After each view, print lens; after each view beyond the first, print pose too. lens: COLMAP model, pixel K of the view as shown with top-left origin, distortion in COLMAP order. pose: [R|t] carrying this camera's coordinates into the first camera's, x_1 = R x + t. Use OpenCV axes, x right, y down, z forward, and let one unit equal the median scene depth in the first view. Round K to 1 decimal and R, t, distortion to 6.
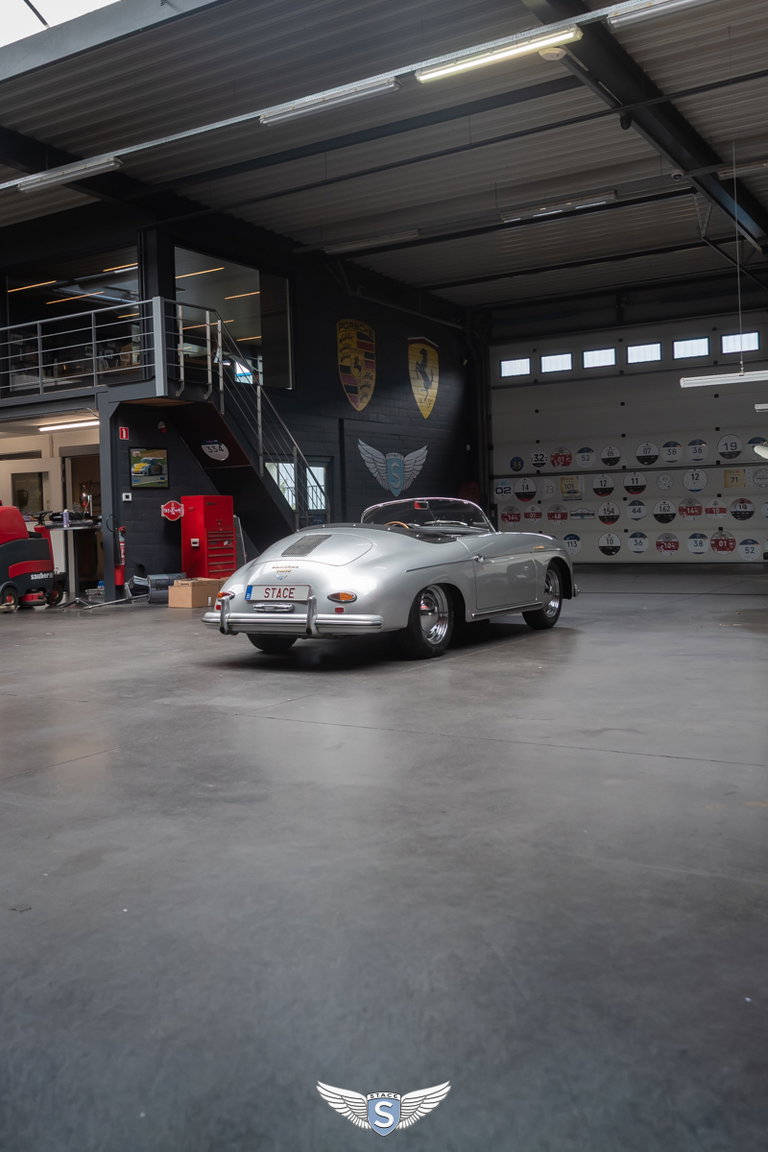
lens RADIAL K [[1055.7, 0, 384.0], [0, 1055.7, 576.0], [0, 0, 1]] dist [-0.002083, -0.002955]
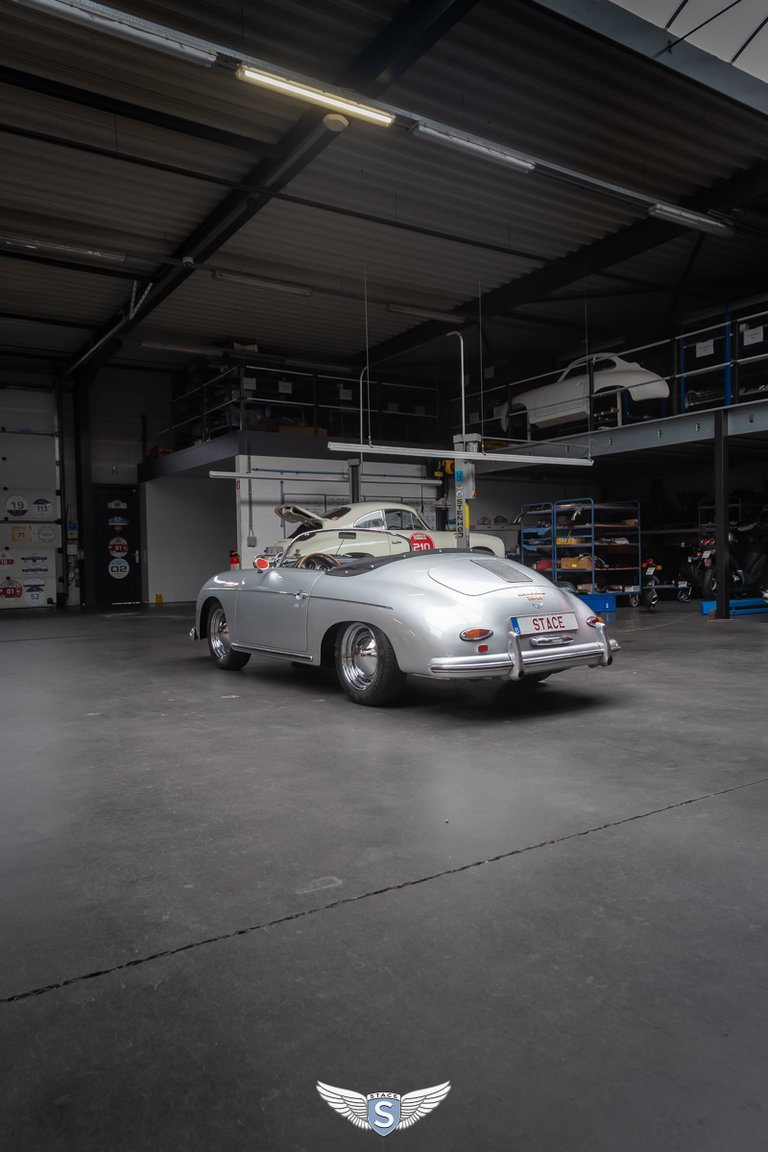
lens RADIAL K [[781.2, 0, 382.3], [0, 781.2, 600.6], [0, 0, 1]] dist [0.001946, -0.001132]
pose [[0.451463, -0.027708, 0.891860, -0.239332], [0.052205, 0.998626, 0.004598, -0.004125], [-0.890761, 0.044483, 0.452289, 0.271691]]
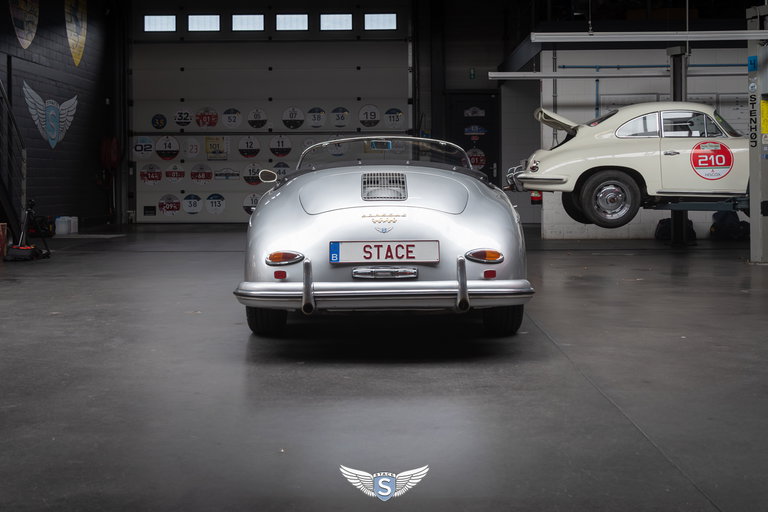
lens RADIAL K [[943.5, 0, 384.9], [0, 943.5, 197.3], [0, 0, 1]] dist [0.023189, 0.042064]
pose [[0.868726, 0.016432, 0.495021, -0.135268], [0.004883, 0.999117, -0.041733, 0.001928], [-0.495269, 0.038672, 0.867878, 0.148389]]
